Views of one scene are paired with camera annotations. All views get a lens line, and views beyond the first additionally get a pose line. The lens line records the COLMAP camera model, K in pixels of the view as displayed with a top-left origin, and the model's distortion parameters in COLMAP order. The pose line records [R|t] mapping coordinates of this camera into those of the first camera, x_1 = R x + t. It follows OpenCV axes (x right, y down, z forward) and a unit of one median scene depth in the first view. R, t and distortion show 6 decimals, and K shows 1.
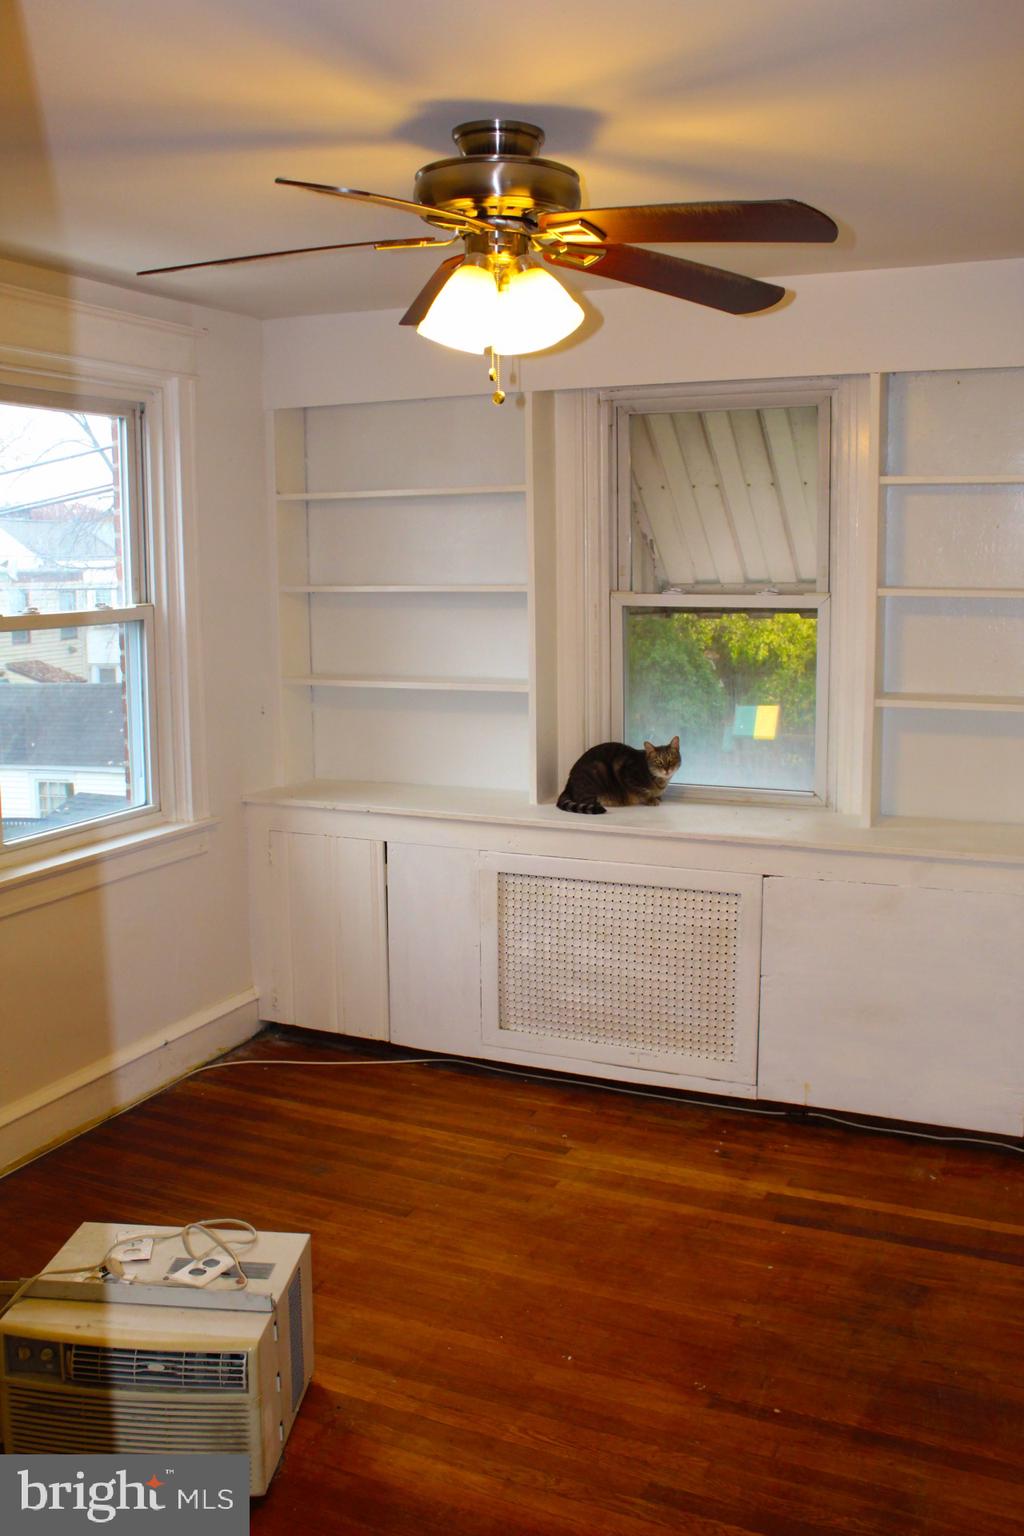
lens RADIAL K [[1332.9, 0, 500.4], [0, 1332.9, 764.1], [0, 0, 1]] dist [-0.151794, 0.134851]
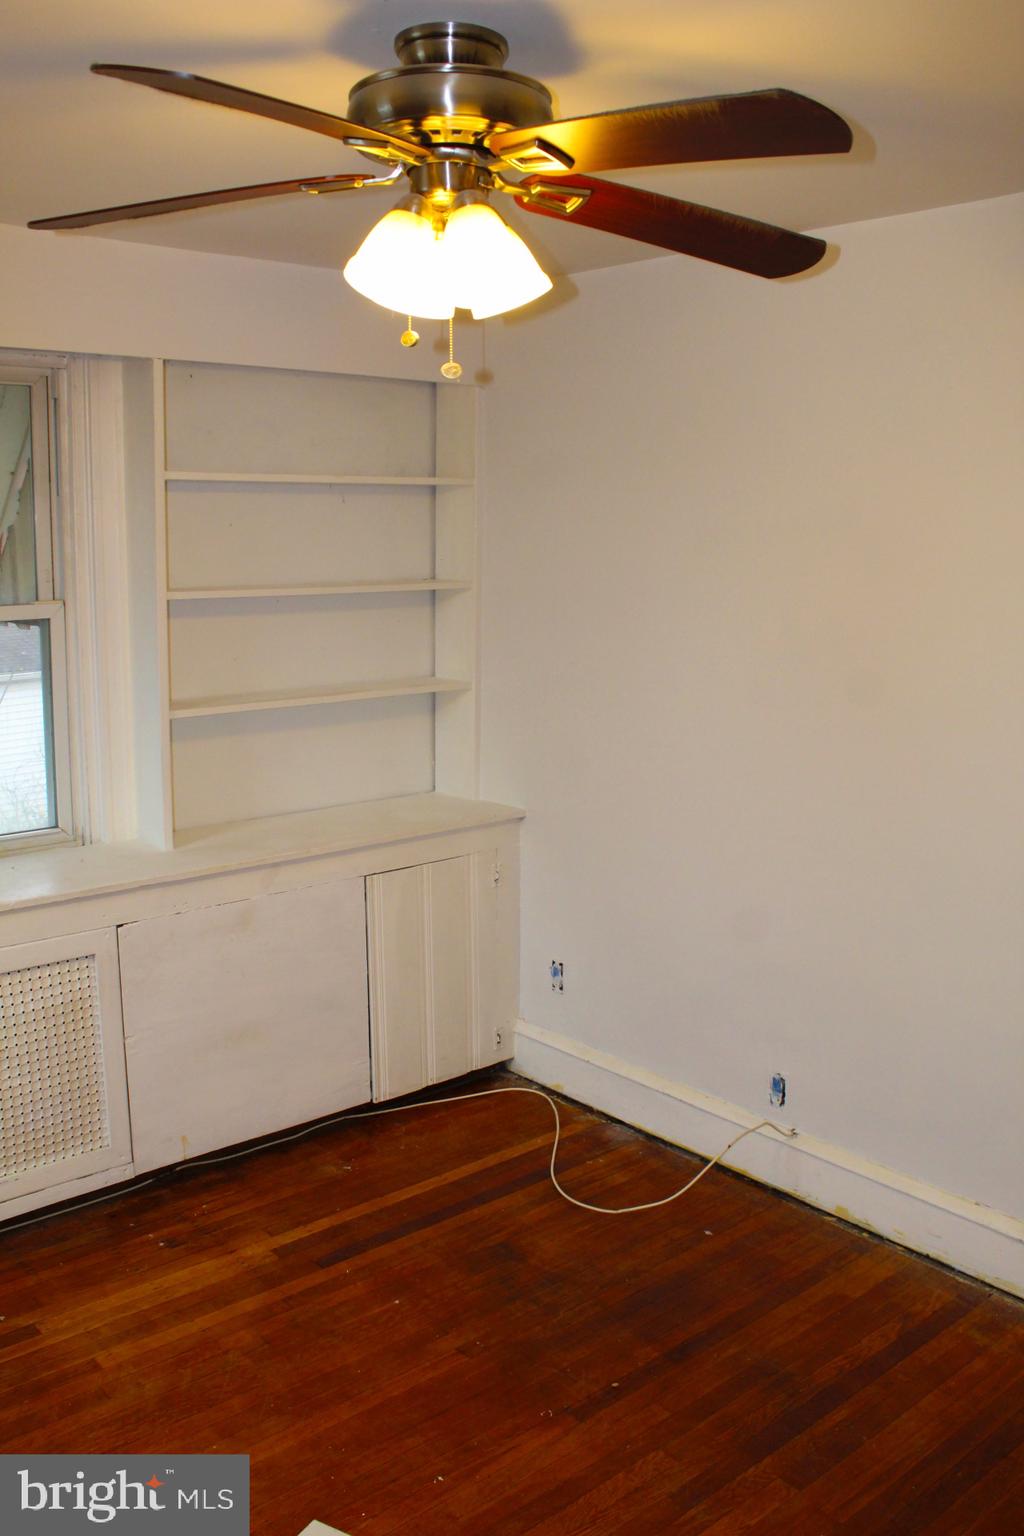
lens RADIAL K [[1332.9, 0, 500.4], [0, 1332.9, 764.1], [0, 0, 1]] dist [-0.151794, 0.134851]
pose [[0.429294, -0.142544, 0.891845, -0.472241], [0.139426, 0.986089, 0.090494, -0.066891], [-0.892338, 0.085497, 0.443197, 0.401173]]
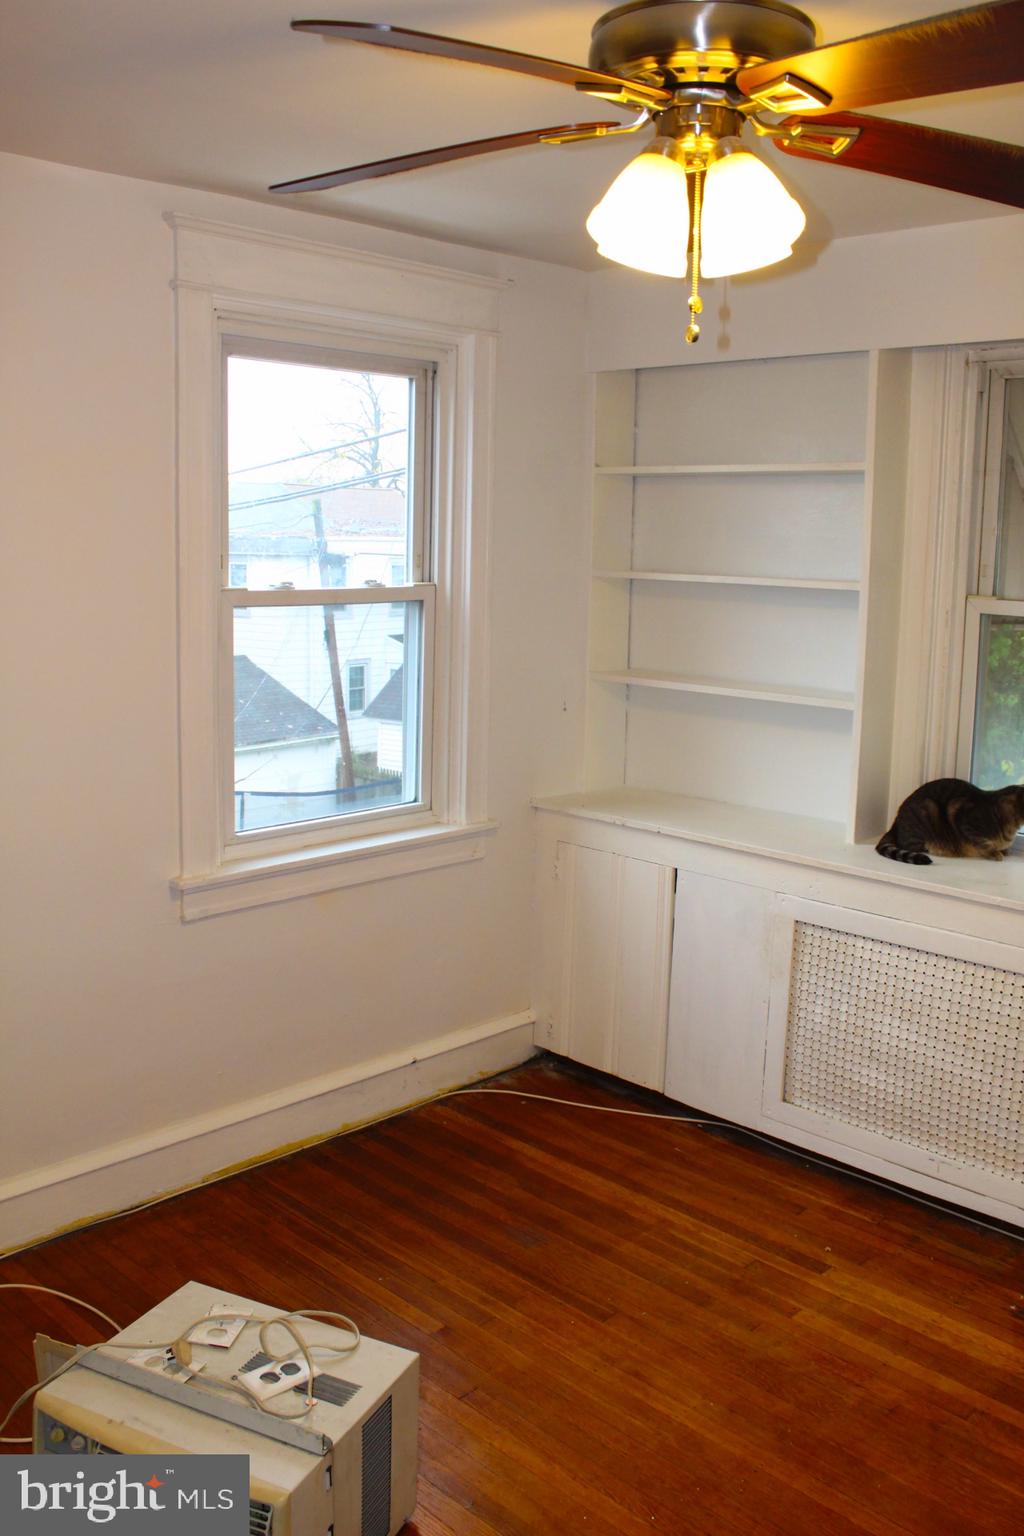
lens RADIAL K [[1332.9, 0, 500.4], [0, 1332.9, 764.1], [0, 0, 1]] dist [-0.151794, 0.134851]
pose [[0.941635, 0.085414, -0.325621, 0.100221], [-0.080837, 0.996346, 0.027586, -0.029701], [0.326787, 0.000346, 0.945098, 0.167374]]
